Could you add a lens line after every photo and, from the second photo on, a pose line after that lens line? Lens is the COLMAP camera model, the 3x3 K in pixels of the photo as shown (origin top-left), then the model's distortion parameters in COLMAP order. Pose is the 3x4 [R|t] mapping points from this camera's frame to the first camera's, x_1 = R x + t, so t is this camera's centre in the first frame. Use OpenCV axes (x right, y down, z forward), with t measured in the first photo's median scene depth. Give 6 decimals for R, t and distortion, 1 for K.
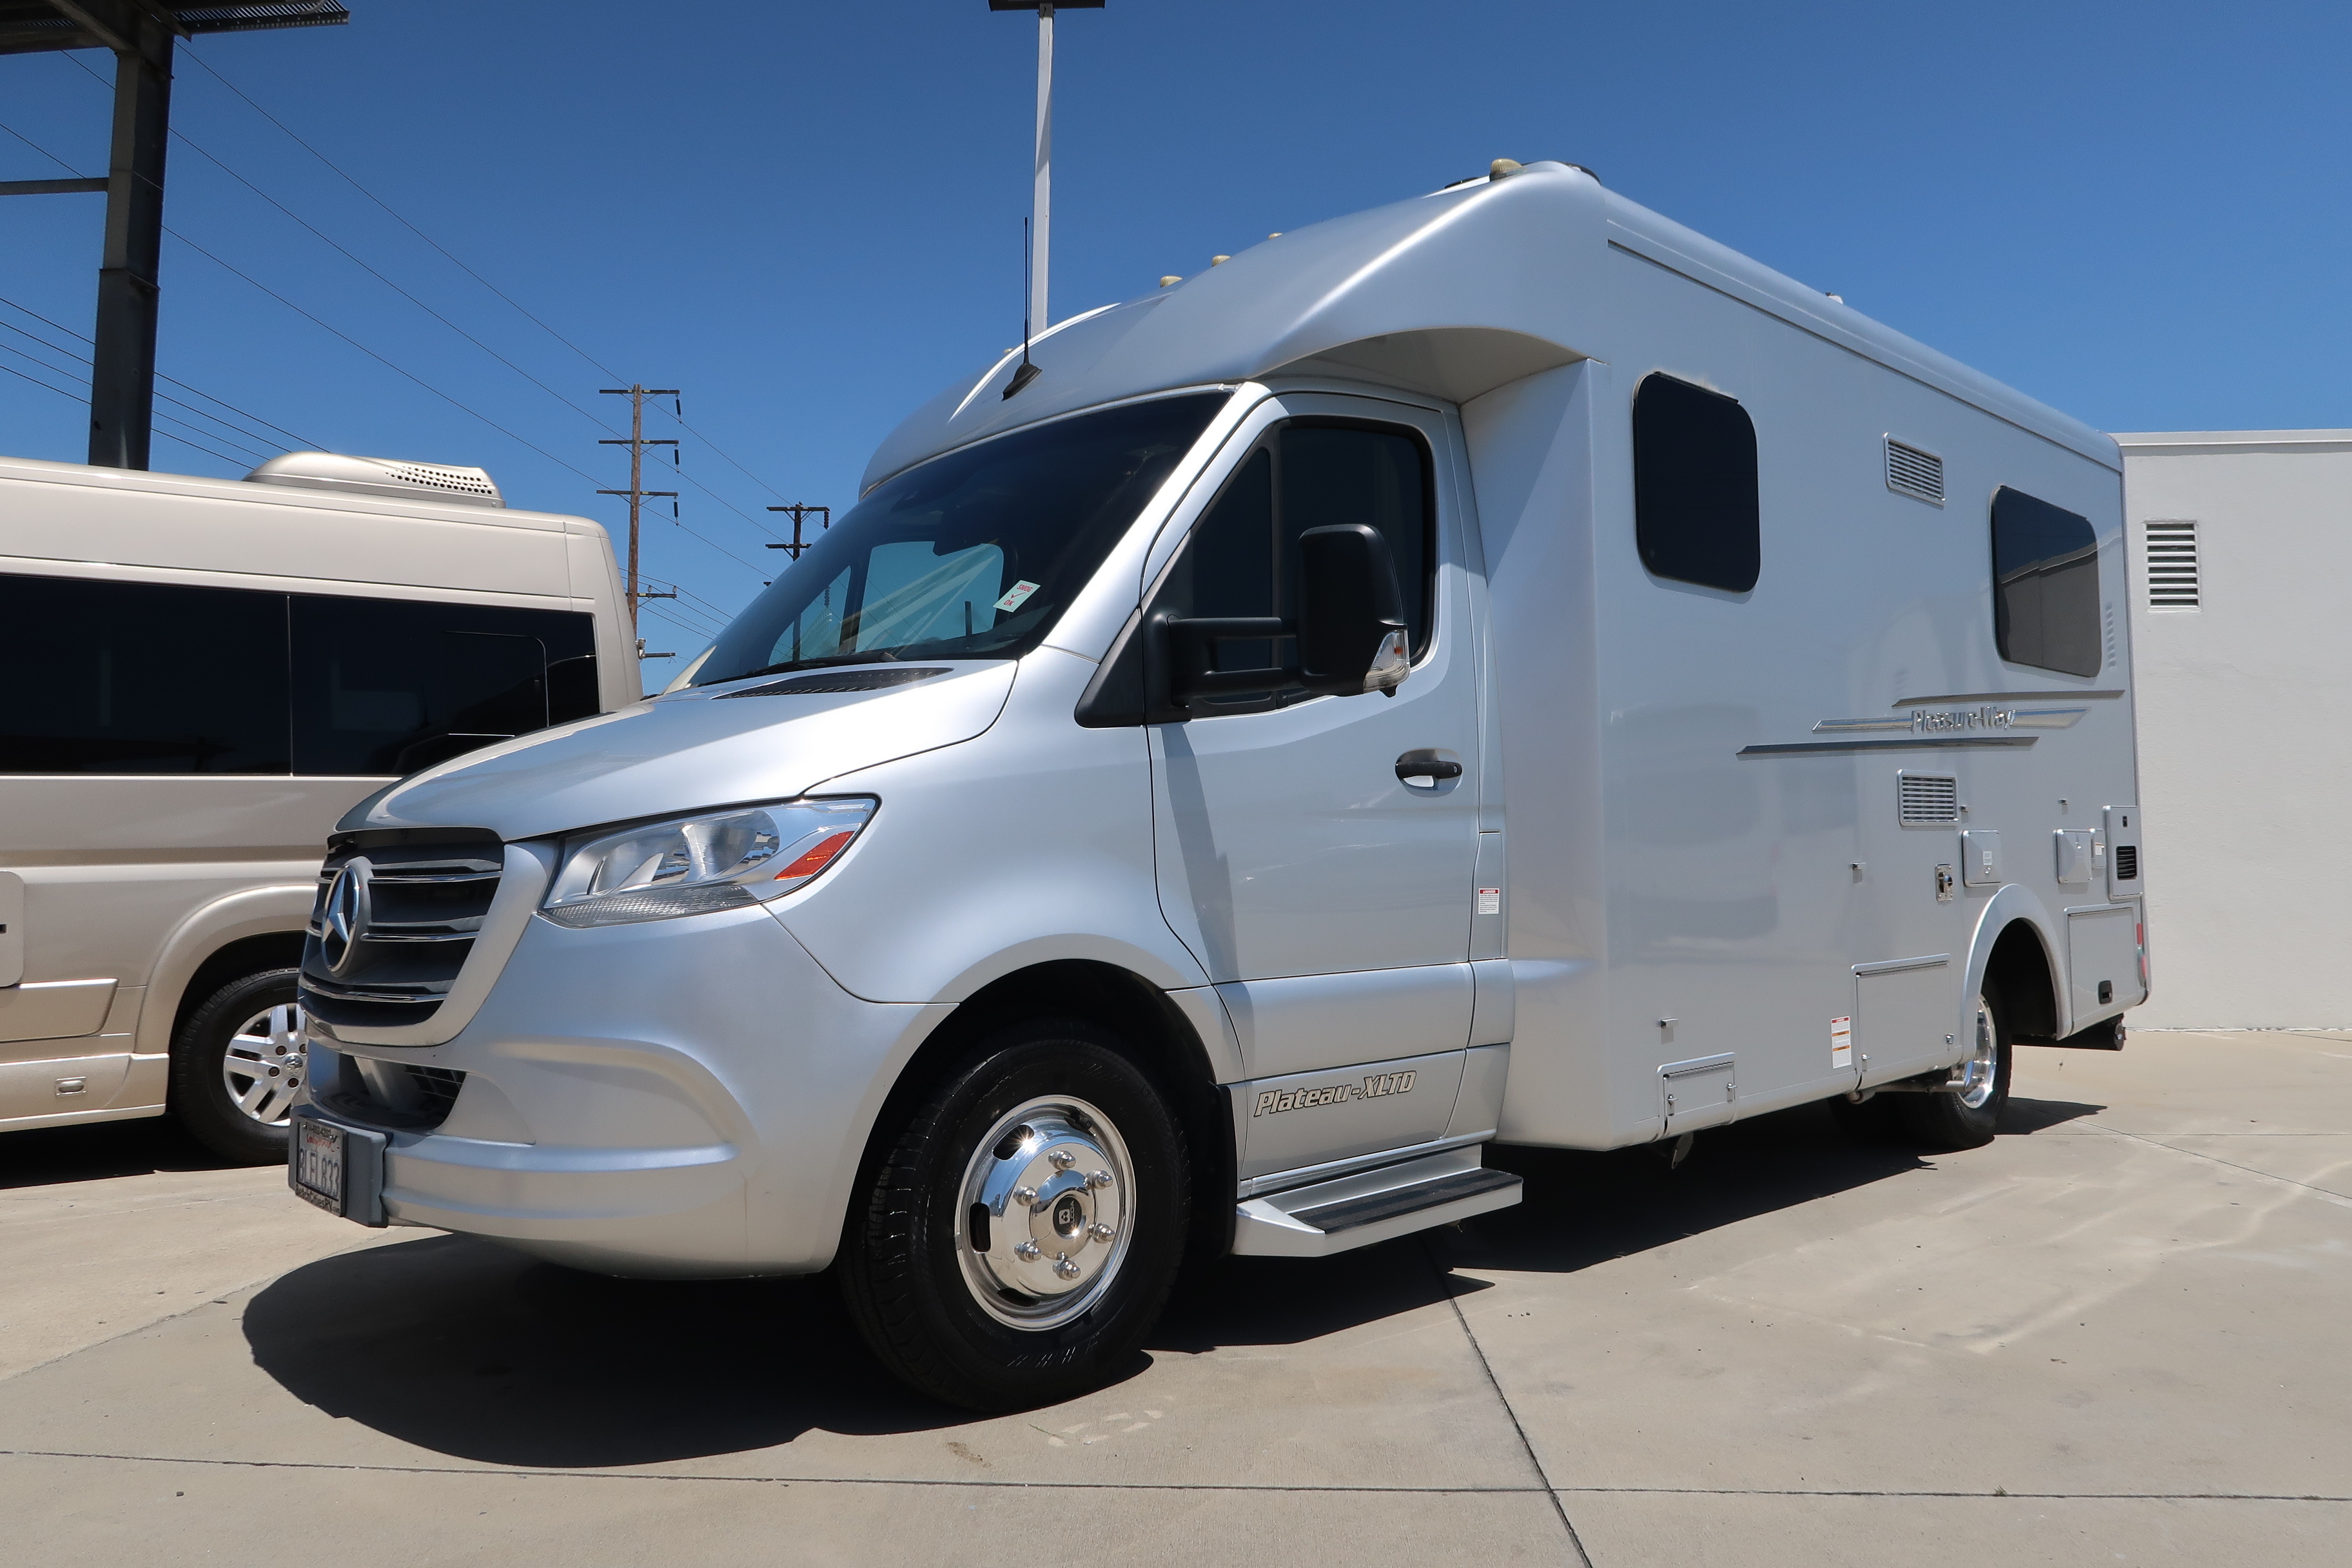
lens RADIAL K [[1600.0, 0, 1176.0], [0, 1600.0, 784.0], [0, 0, 1]] dist [-0.023381, -0.002231]
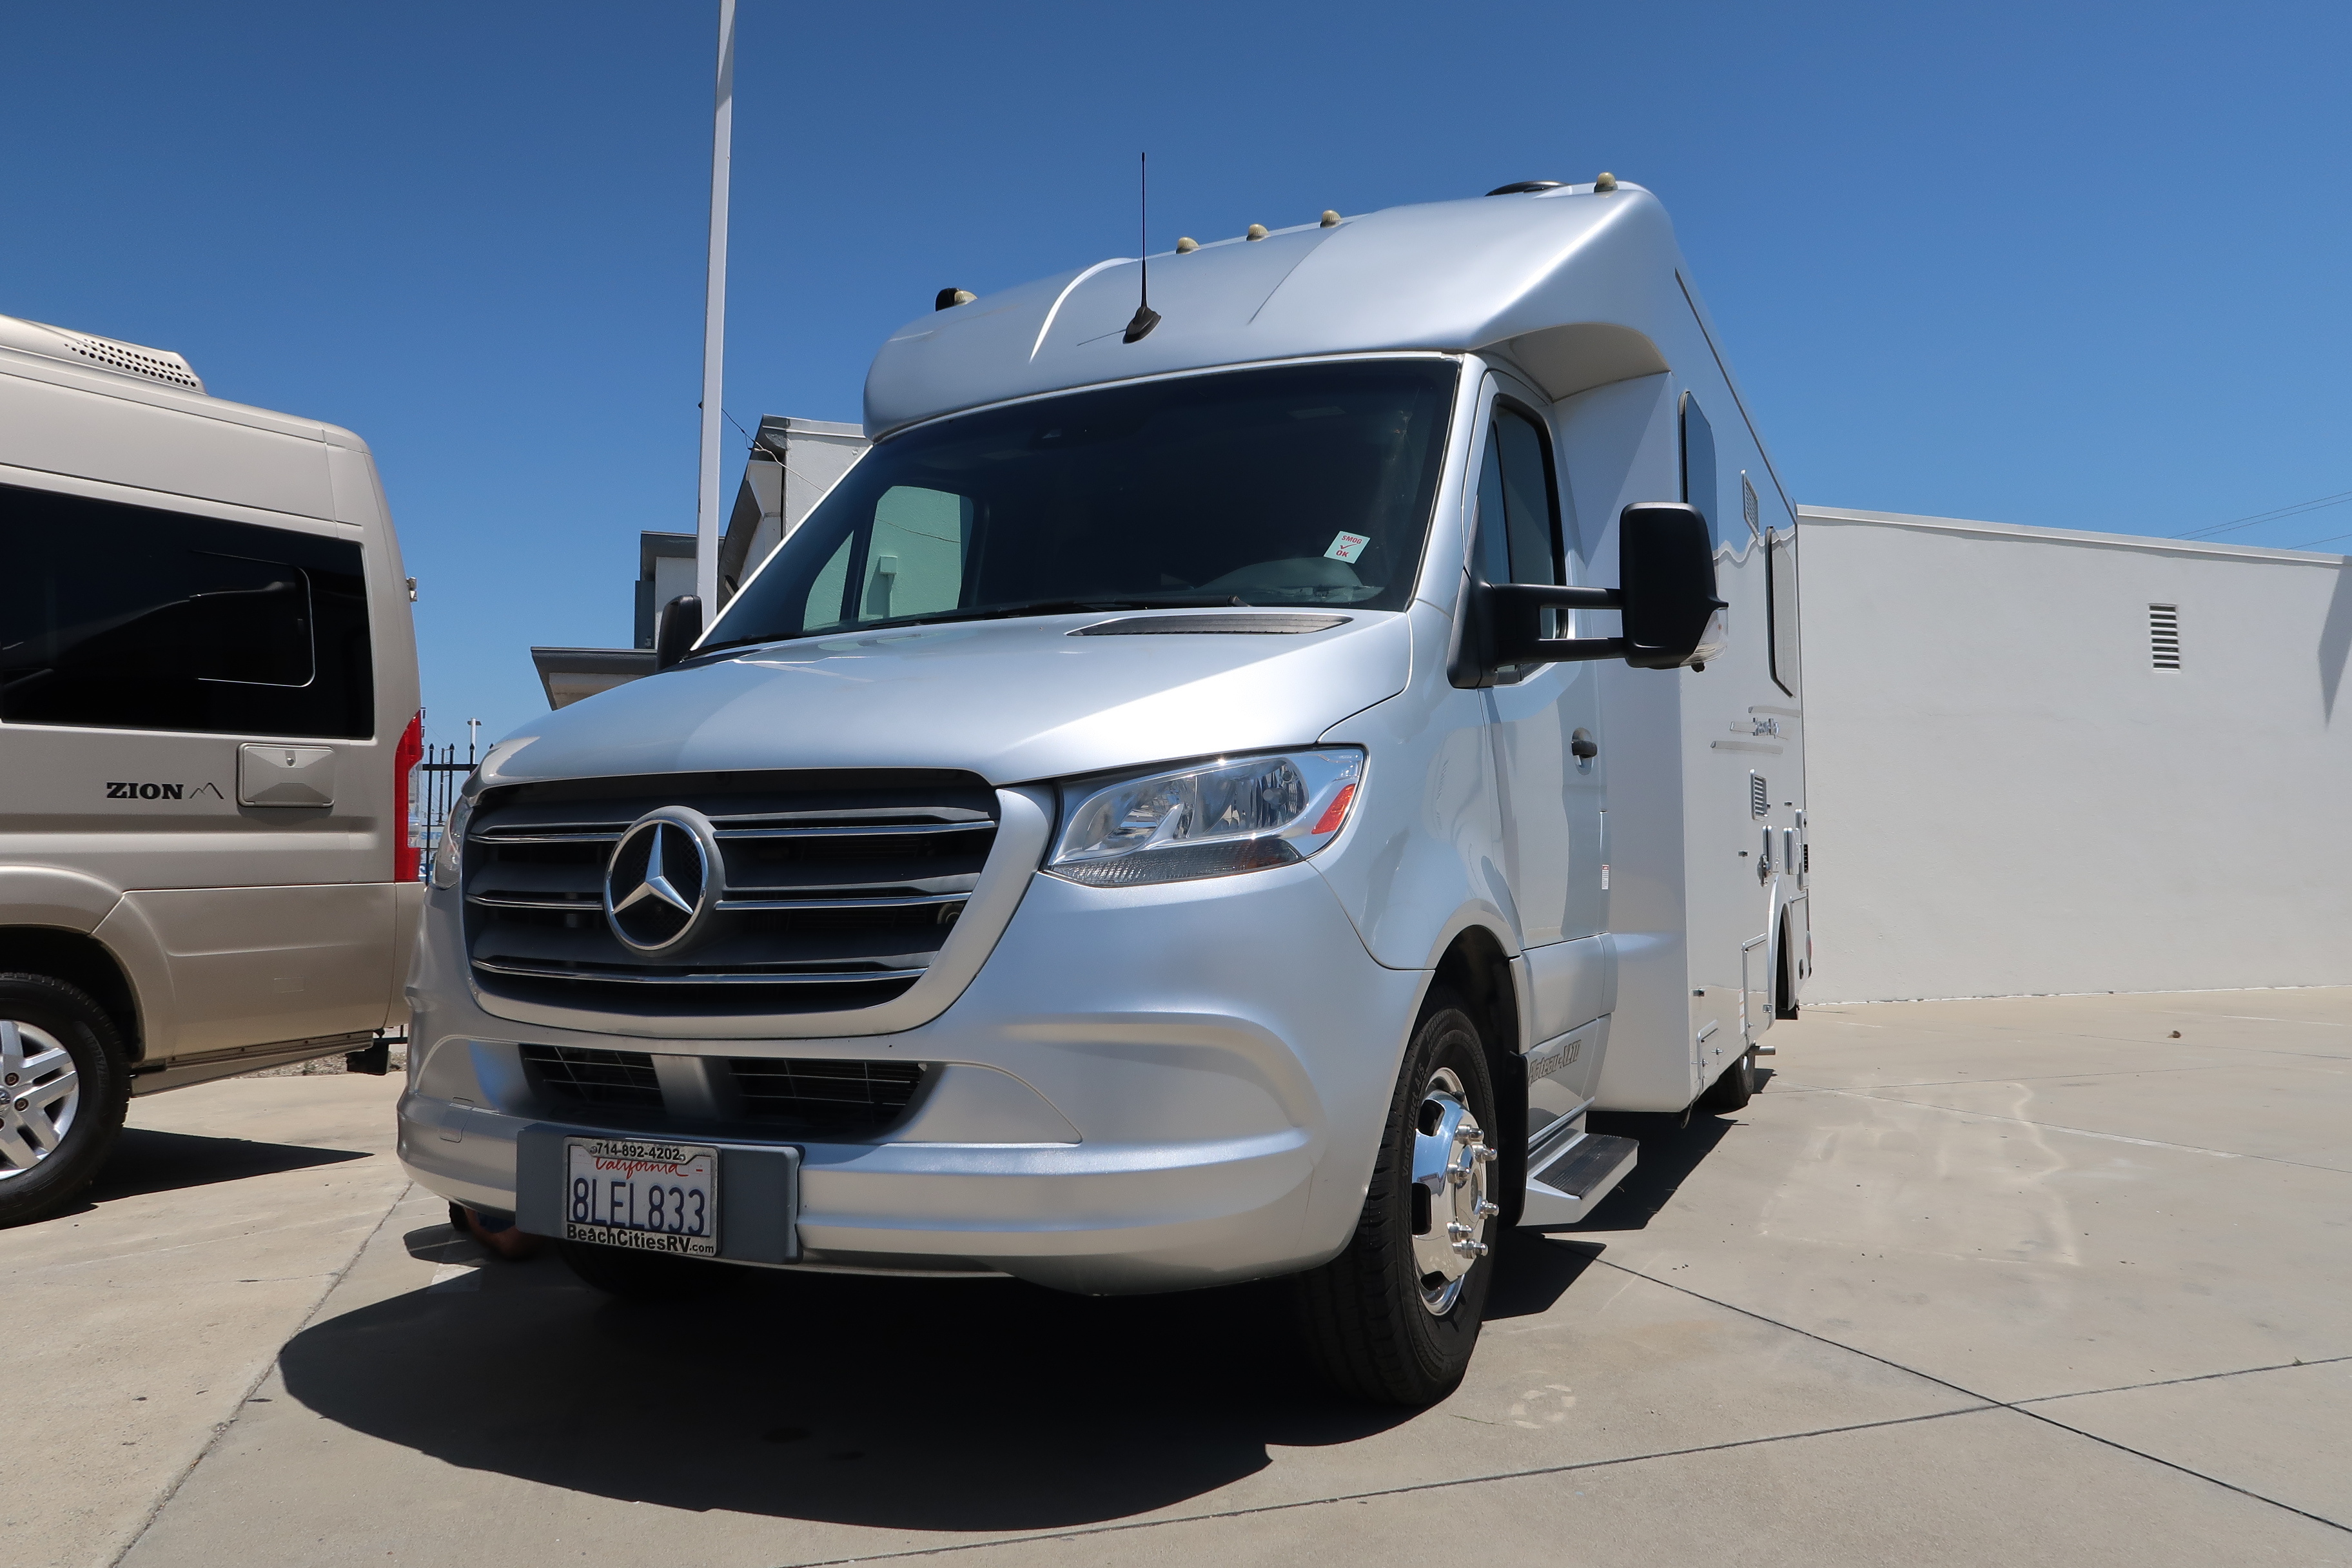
lens RADIAL K [[1603.0, 0, 1176.0], [0, 1603.0, 784.0], [0, 0, 1]] dist [-0.003086, -0.000023]
pose [[0.928617, 0.023725, 0.370280, -0.596385], [-0.020916, 0.999714, -0.011600, 0.039805], [-0.370449, 0.003027, 0.928848, 0.167160]]
